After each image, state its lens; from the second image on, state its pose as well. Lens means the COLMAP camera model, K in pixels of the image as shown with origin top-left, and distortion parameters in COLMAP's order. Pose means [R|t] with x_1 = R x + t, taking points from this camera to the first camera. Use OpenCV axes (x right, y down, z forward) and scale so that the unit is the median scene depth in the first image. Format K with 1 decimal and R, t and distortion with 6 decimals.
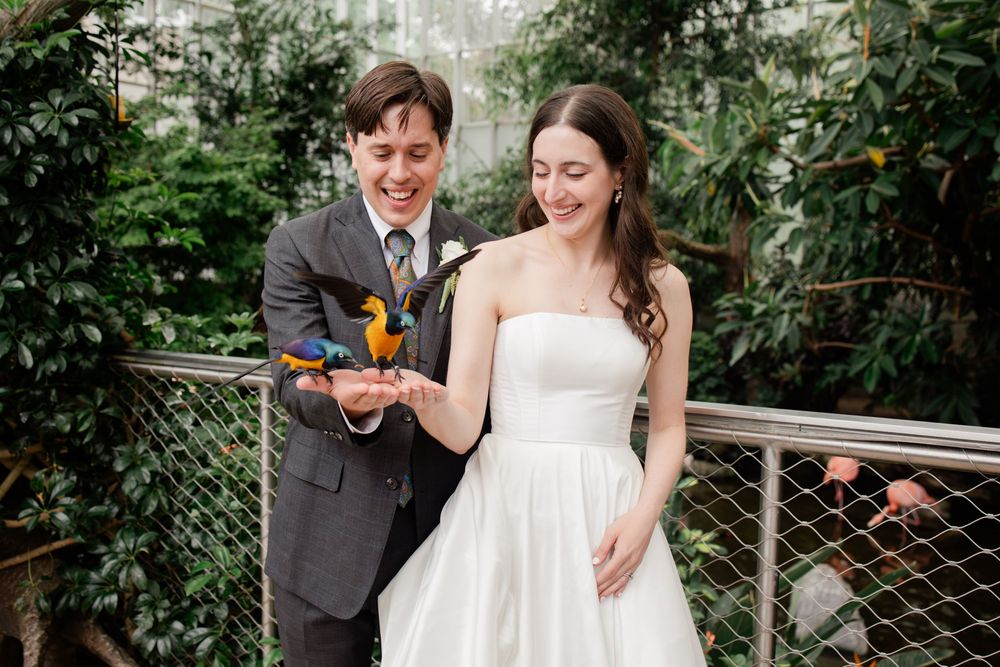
lens RADIAL K [[1078.7, 0, 500.0], [0, 1078.7, 333.5], [0, 0, 1]] dist [-0.022240, 0.005012]
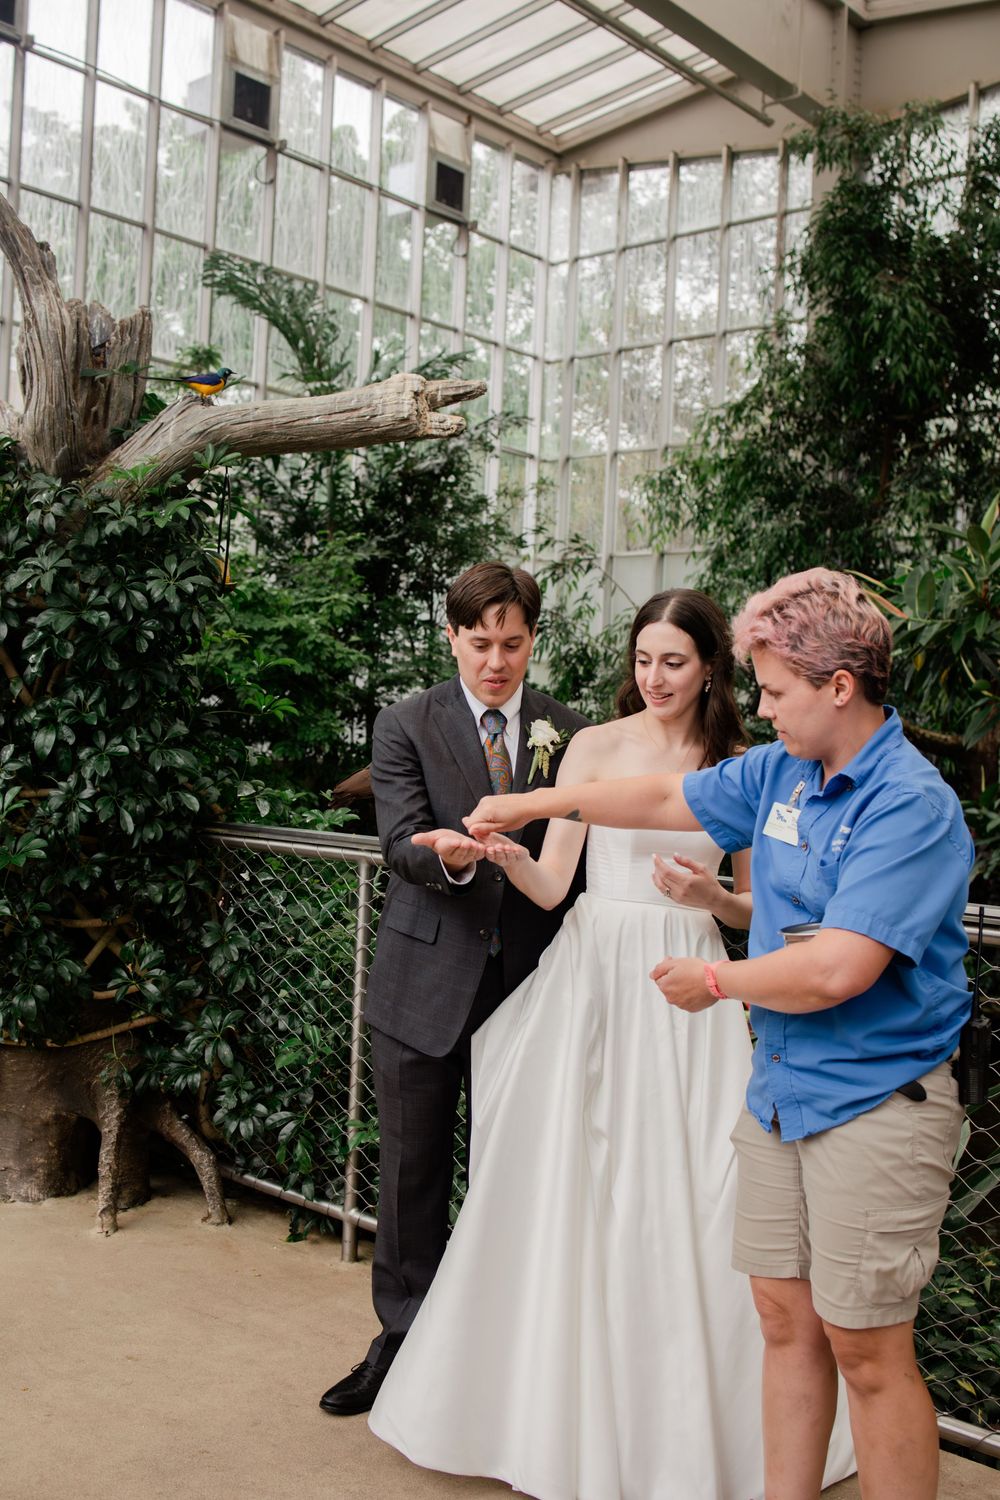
lens RADIAL K [[1618.0, 0, 500.0], [0, 1618.0, 807.1], [0, 0, 1]] dist [-0.022240, 0.005012]
pose [[0.993716, 0.040593, -0.104314, 0.031555], [-0.043436, 0.998740, -0.025128, 0.016891], [0.103162, 0.029501, 0.994227, -0.251554]]
